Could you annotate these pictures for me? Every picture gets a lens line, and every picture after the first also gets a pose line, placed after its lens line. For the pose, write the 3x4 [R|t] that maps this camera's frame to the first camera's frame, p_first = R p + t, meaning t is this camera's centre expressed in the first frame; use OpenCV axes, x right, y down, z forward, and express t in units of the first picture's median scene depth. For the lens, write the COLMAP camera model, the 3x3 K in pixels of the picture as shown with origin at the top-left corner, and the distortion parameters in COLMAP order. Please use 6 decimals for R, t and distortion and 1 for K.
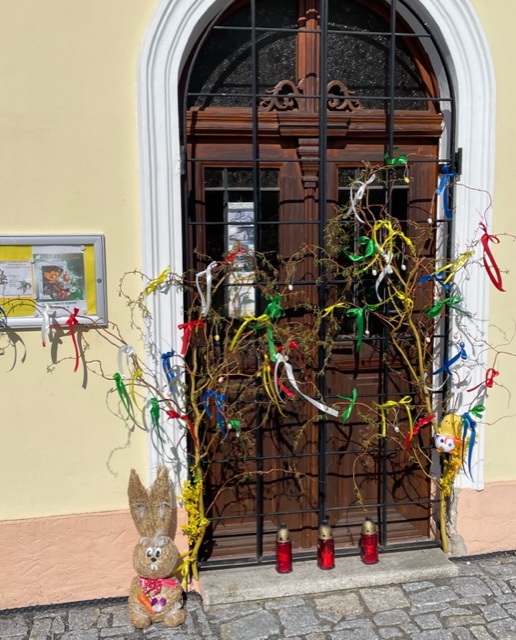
lens RADIAL K [[824.6, 0, 257.8], [0, 824.6, 319.2], [0, 0, 1]] dist [0.018640, 0.000000]
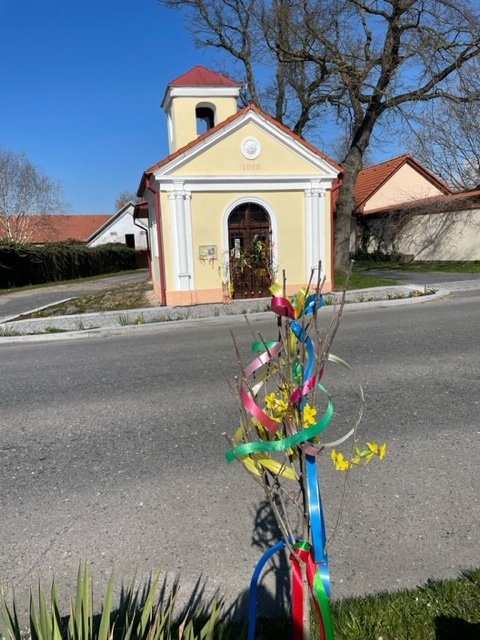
lens RADIAL K [[482.9, 0, 240.1], [0, 482.9, 320.8], [0, 0, 1]] dist [0.000301, 0.000020]
pose [[0.998863, -0.033618, 0.033814, -0.145958], [0.032341, 0.998769, 0.037622, 0.345855], [-0.035037, -0.036485, 0.998720, -2.723877]]
